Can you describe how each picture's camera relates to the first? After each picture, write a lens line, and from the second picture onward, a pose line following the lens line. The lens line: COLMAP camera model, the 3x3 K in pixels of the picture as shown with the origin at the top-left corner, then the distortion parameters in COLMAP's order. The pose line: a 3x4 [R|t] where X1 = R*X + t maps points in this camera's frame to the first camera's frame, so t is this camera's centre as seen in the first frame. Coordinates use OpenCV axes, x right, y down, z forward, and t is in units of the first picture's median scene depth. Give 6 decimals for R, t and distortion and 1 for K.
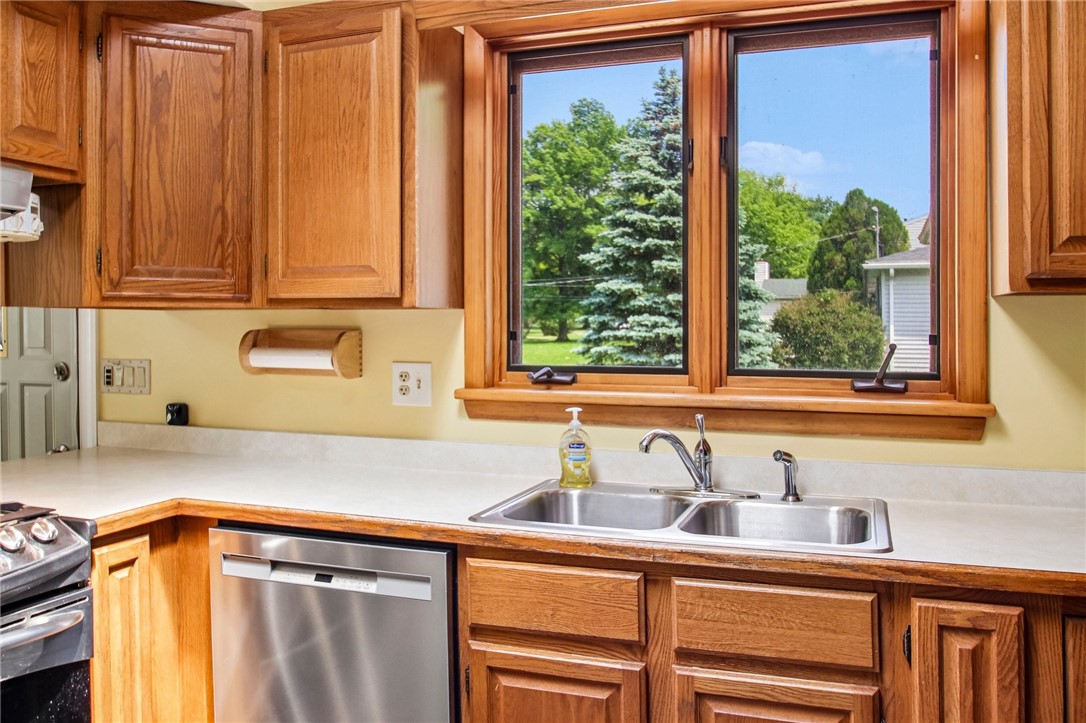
lens RADIAL K [[931.9, 0, 541.1], [0, 931.9, 350.0], [0, 0, 1]] dist [-0.053466, 0.001939]
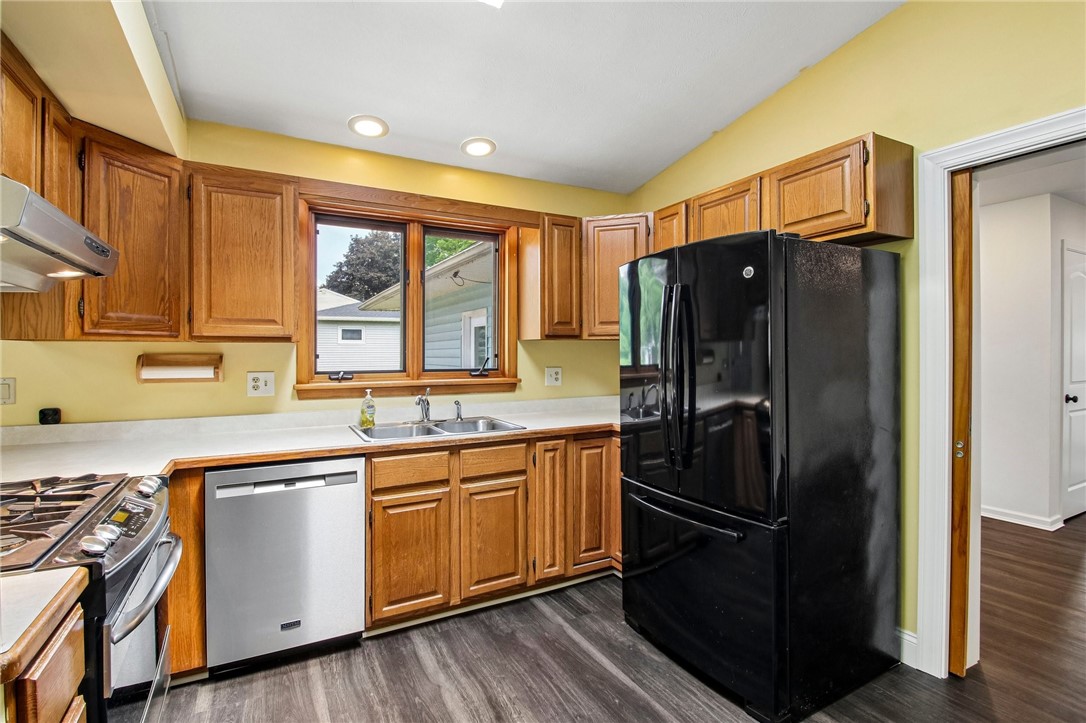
lens RADIAL K [[507.6, 0, 528.6], [0, 507.6, 356.3], [0, 0, 1]] dist [0.002053, -0.009284]
pose [[0.659989, -0.011731, 0.751184, -0.606185], [0.021419, 0.999765, -0.003206, -0.003000], [-0.750970, 0.018206, 0.660085, -0.050765]]
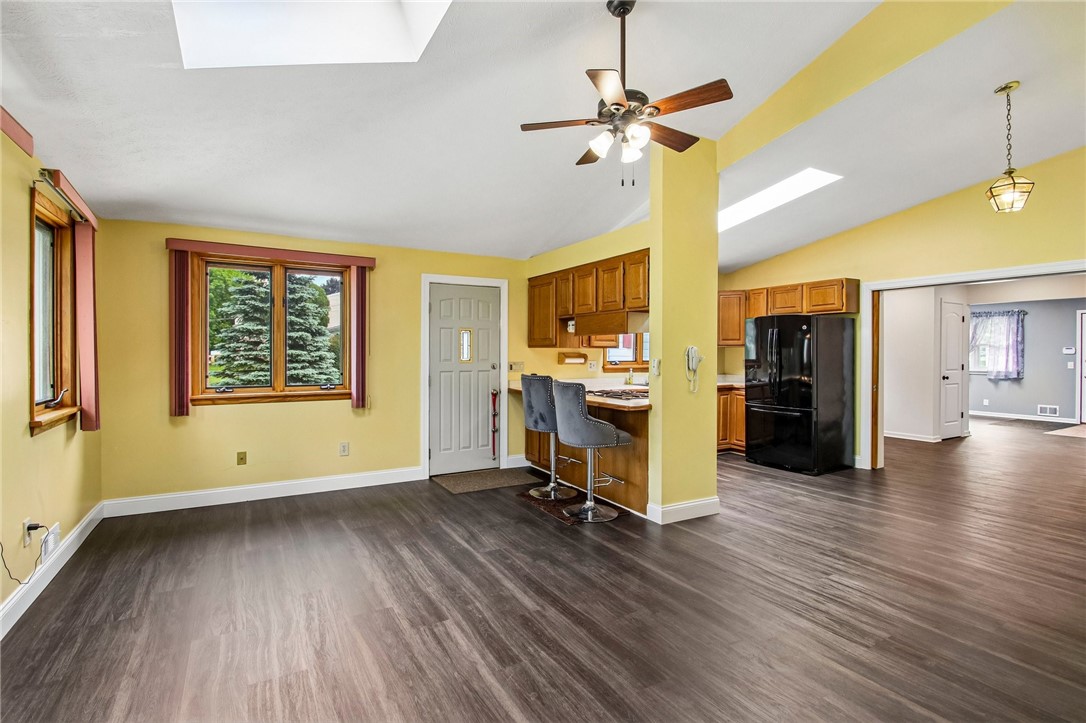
lens RADIAL K [[507.6, 0, 528.6], [0, 507.6, 356.3], [0, 0, 1]] dist [0.002053, -0.009284]
pose [[0.640053, -0.009553, 0.768272, -2.424345], [0.016876, 0.999856, -0.001627, -0.010170], [-0.768146, 0.014007, 0.640122, -0.316251]]
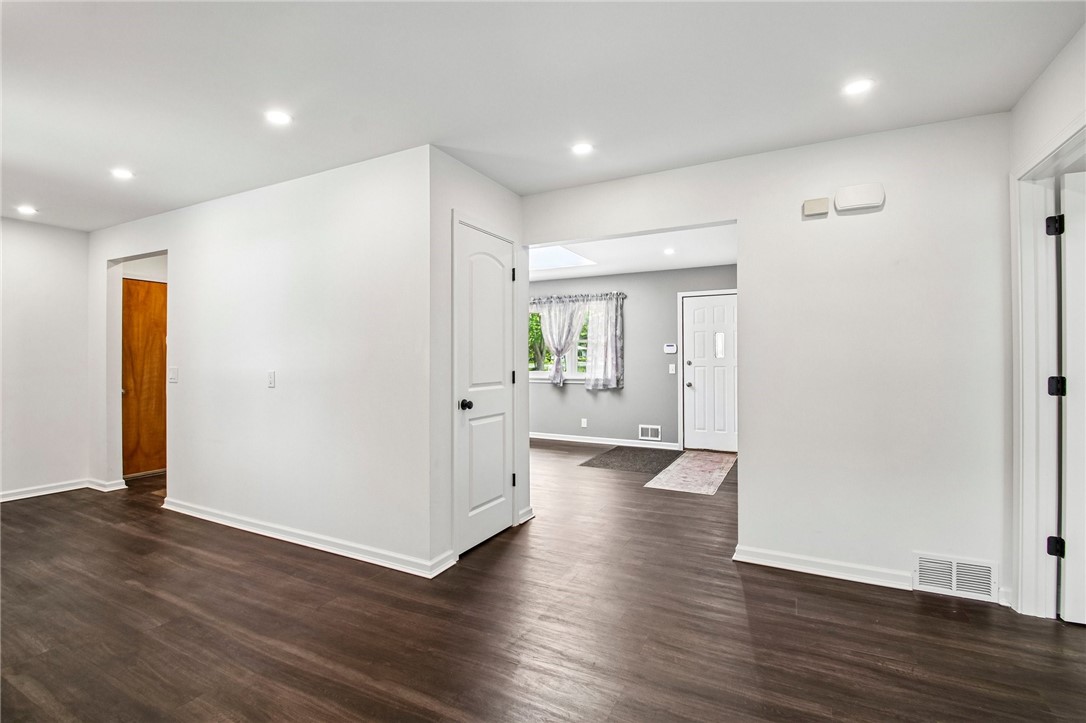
lens RADIAL K [[499.7, 0, 526.5], [0, 499.7, 355.8], [0, 0, 1]] dist [0.013327, -0.016927]
pose [[0.133458, 0.000683, 0.991054, 0.459575], [0.022797, 0.999733, -0.003759, 0.044675], [-0.990792, 0.023095, 0.133407, -0.627087]]
